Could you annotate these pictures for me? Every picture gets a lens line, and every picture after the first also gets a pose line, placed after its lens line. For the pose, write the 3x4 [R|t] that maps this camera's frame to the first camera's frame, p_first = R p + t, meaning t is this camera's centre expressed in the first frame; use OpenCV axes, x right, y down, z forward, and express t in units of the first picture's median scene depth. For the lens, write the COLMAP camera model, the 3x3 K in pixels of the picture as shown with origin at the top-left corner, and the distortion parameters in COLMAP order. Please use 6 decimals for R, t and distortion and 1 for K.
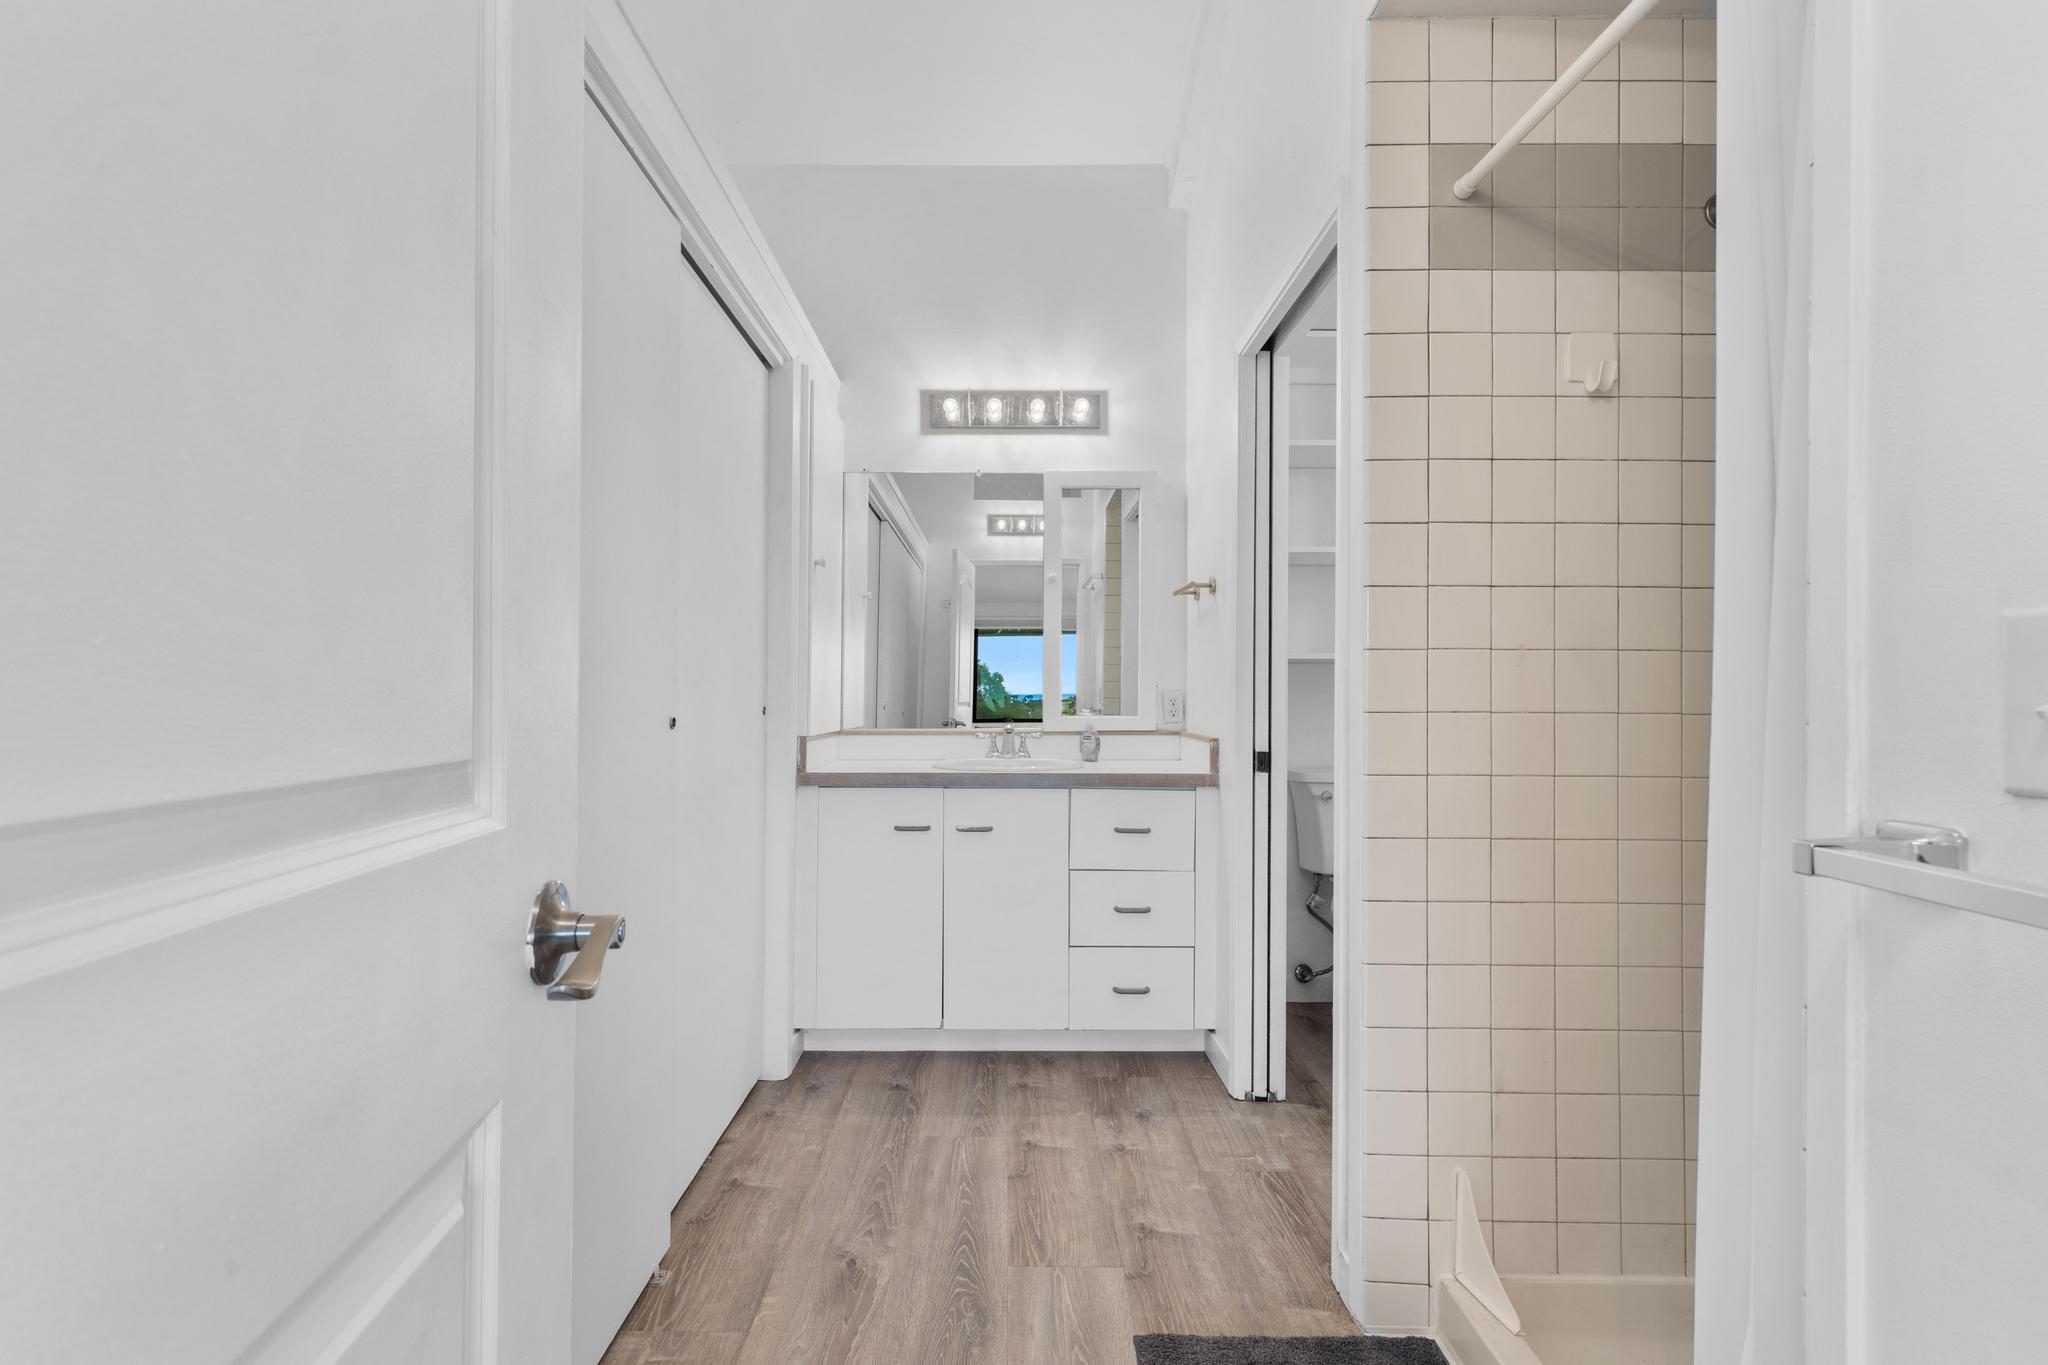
lens RADIAL K [[918.2, 0, 1010.2], [0, 918.2, 691.1], [0, 0, 1]] dist [0.001756, -0.000899]
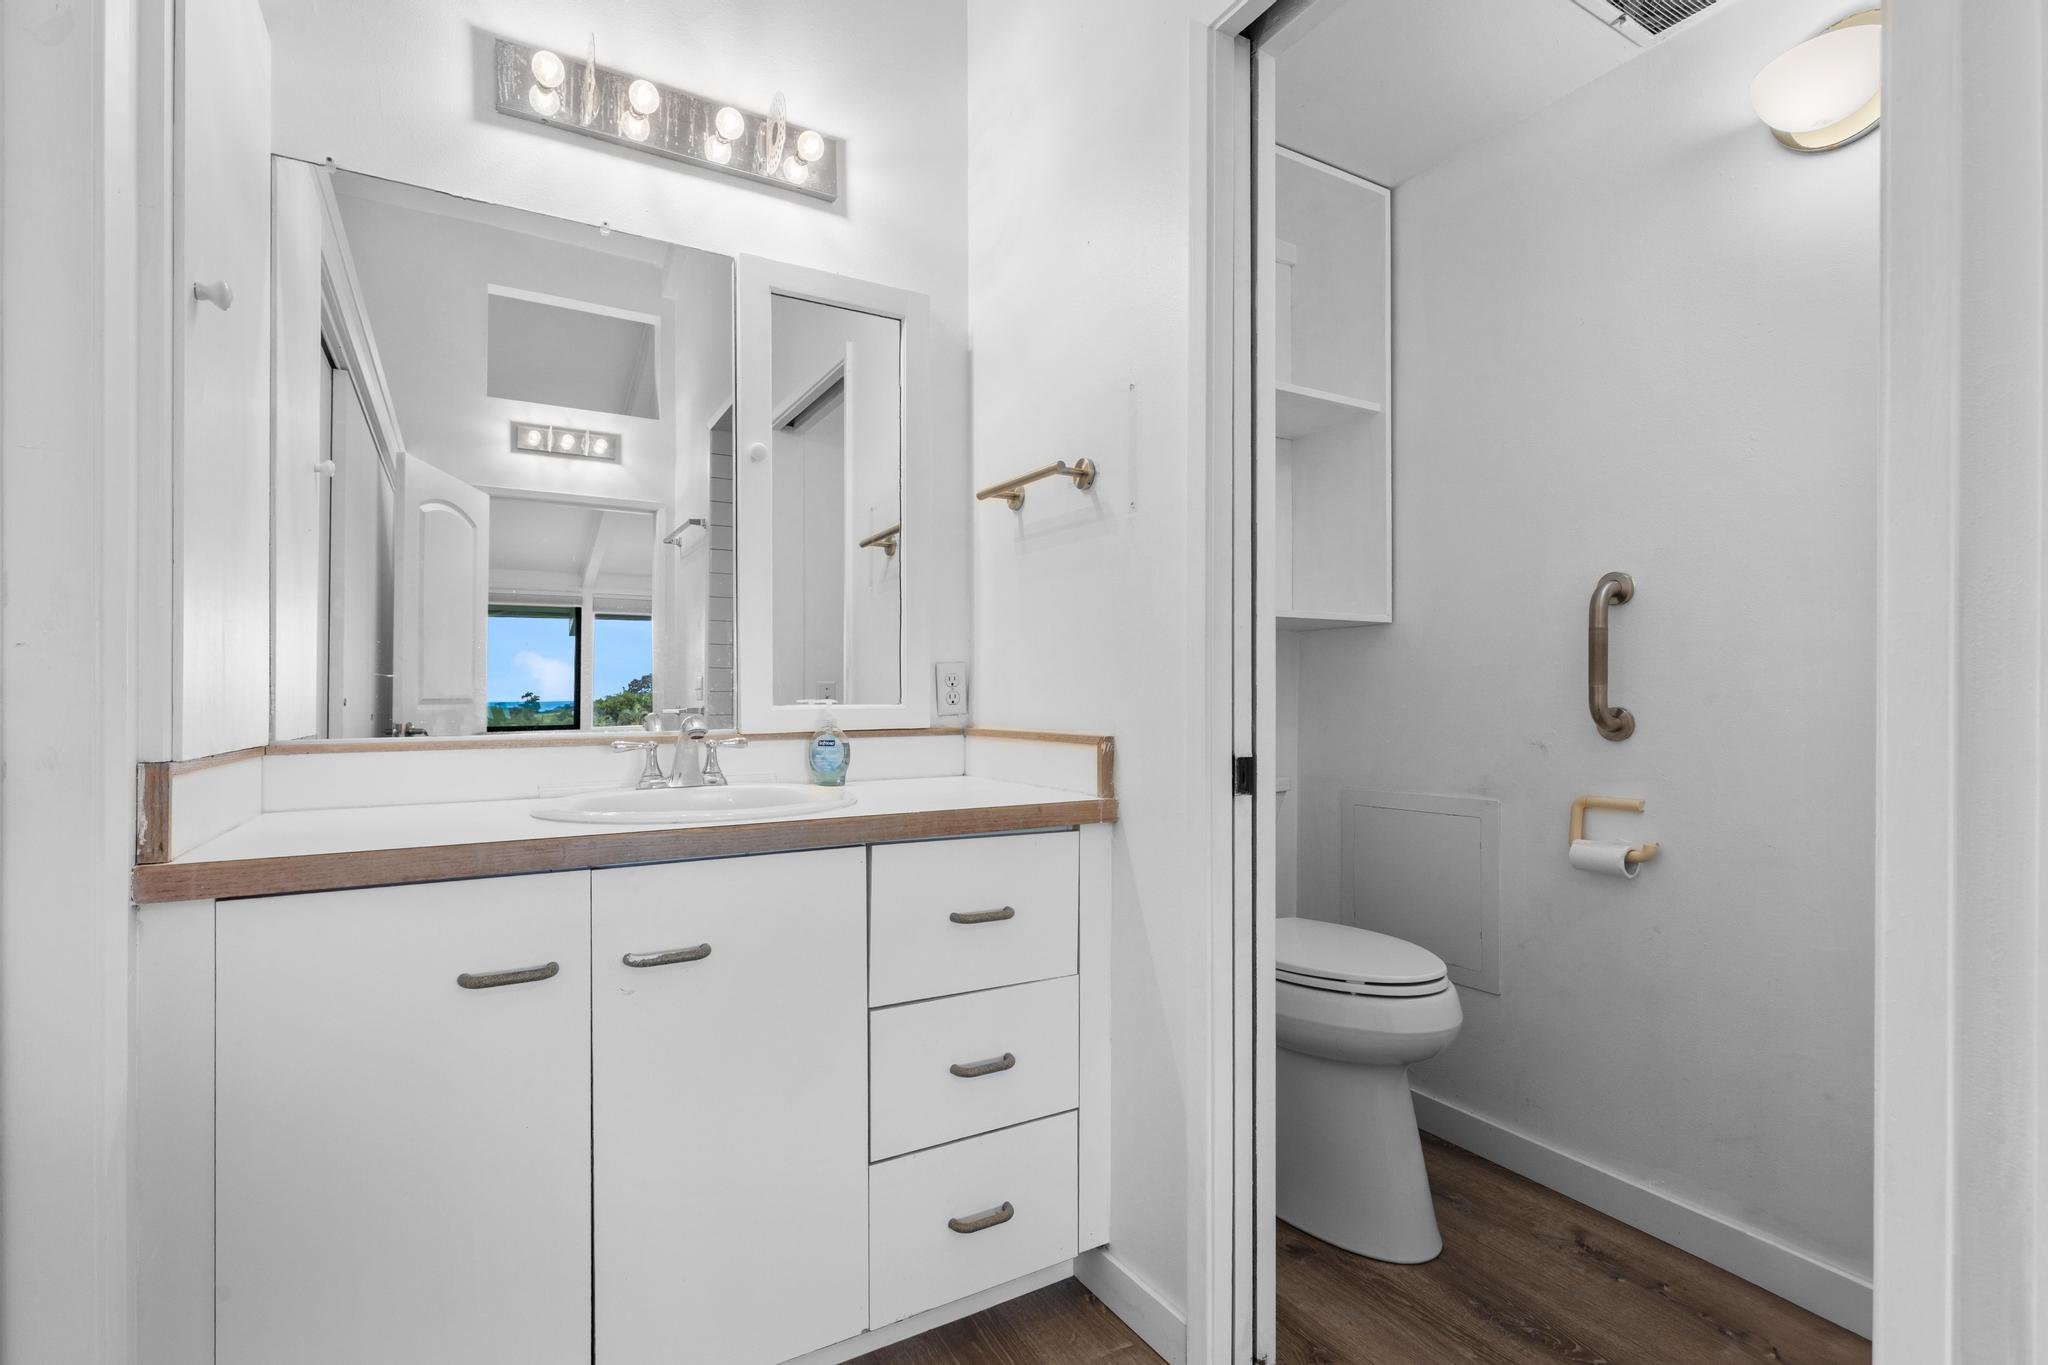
lens RADIAL K [[941.6, 0, 1015.1], [0, 941.6, 700.9], [0, 0, 1]] dist [-0.000009, -0.000410]
pose [[0.868856, -0.008612, 0.494990, -0.099626], [0.003849, 0.999936, 0.010642, 0.019212], [-0.495050, -0.007341, 0.868833, 0.441869]]
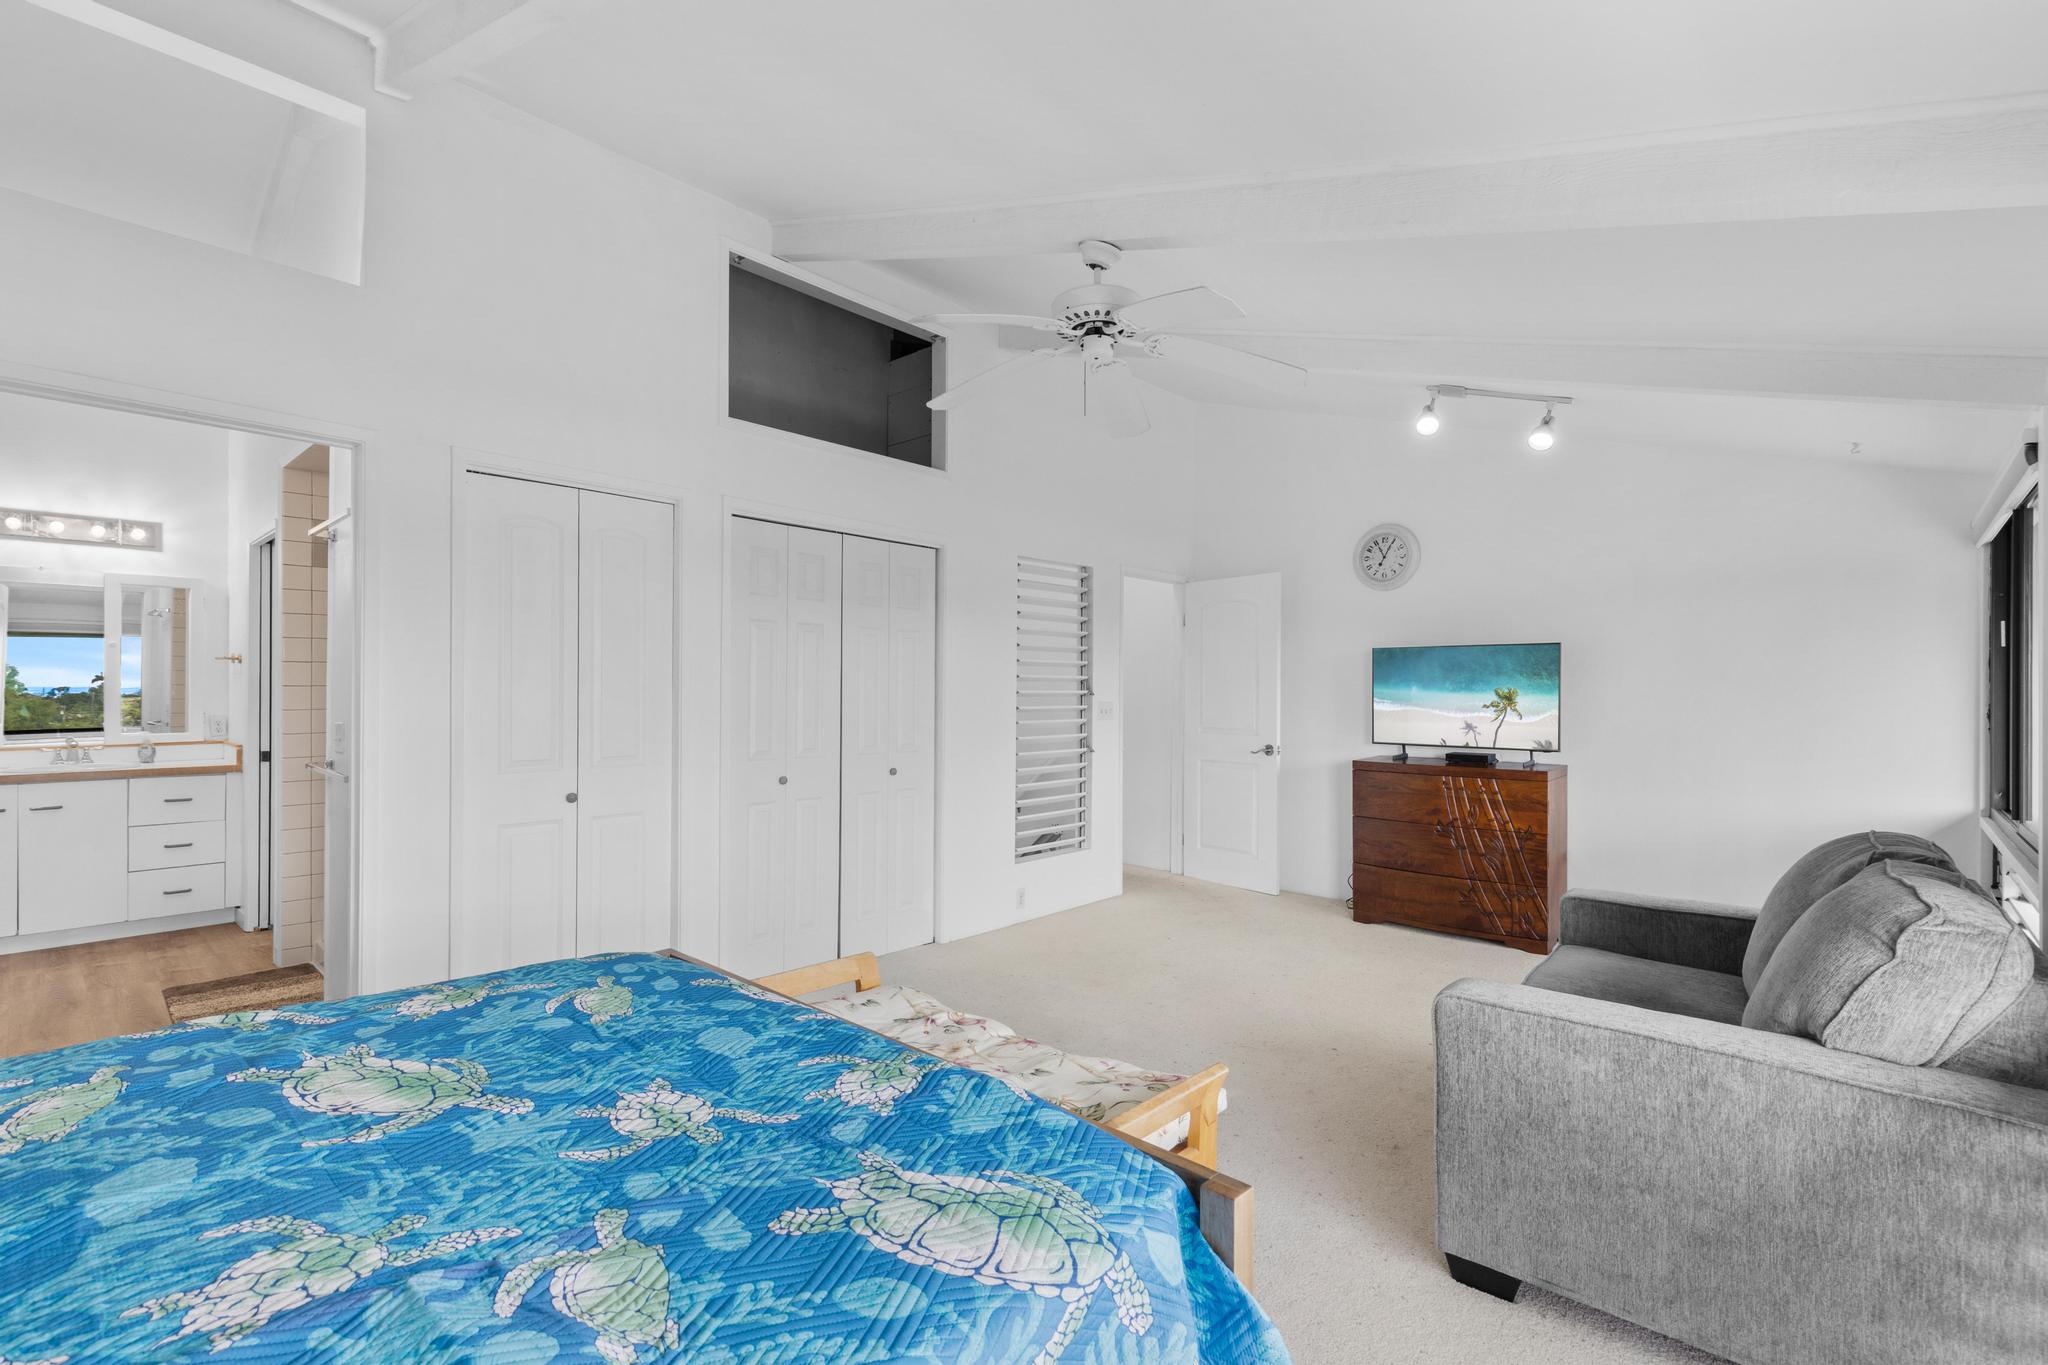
lens RADIAL K [[918.2, 0, 1010.2], [0, 918.2, 691.1], [0, 0, 1]] dist [0.001756, -0.000899]
pose [[0.680325, -0.004748, 0.732895, -0.059282], [-0.003852, 0.999942, 0.010054, -0.066743], [-0.732900, -0.009663, 0.680268, -1.134803]]
